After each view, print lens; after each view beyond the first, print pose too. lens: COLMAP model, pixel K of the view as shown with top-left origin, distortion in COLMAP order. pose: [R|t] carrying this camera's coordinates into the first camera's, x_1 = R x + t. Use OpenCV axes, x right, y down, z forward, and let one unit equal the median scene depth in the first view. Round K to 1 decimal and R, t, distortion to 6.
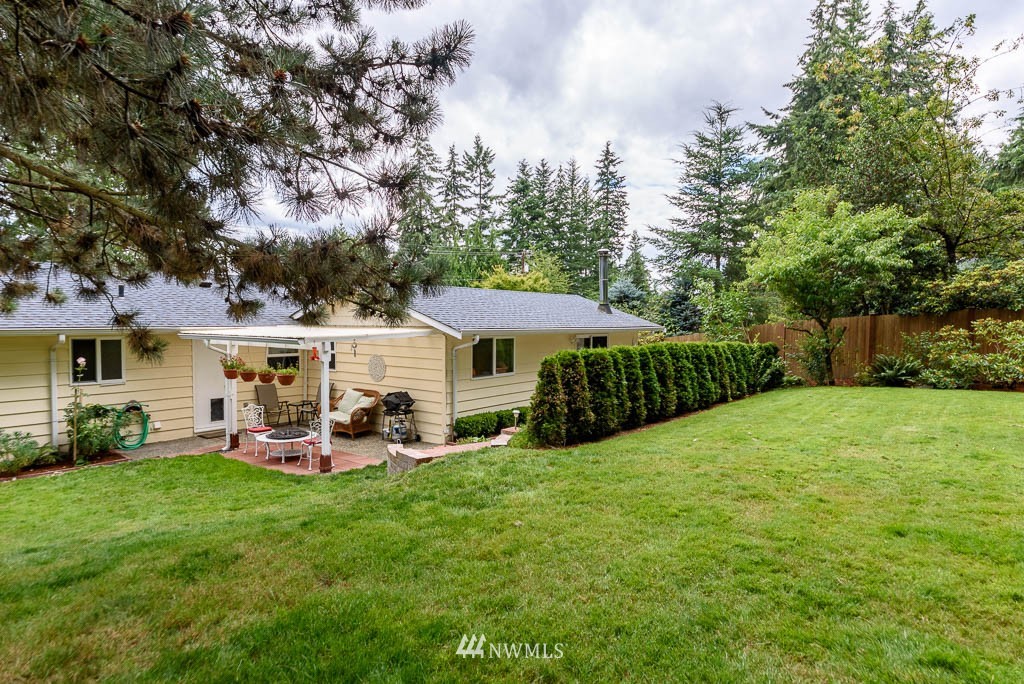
lens RADIAL K [[595.7, 0, 511.7], [0, 595.7, 346.3], [0, 0, 1]] dist [-0.003376, -0.003157]
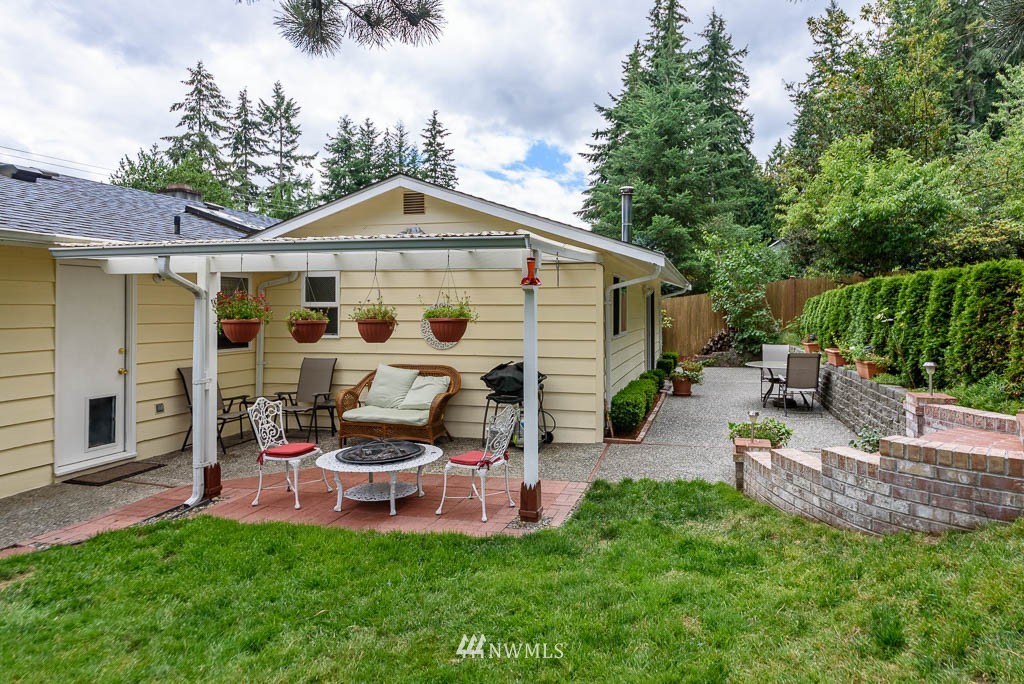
lens RADIAL K [[595.7, 0, 539.8], [0, 595.7, 305.3], [0, 0, 1]] dist [-0.003376, -0.003157]
pose [[0.896885, 0.000953, 0.442263, -0.098370], [0.024138, 0.998402, -0.051102, 0.011672], [-0.441605, 0.056508, 0.895428, 0.103942]]
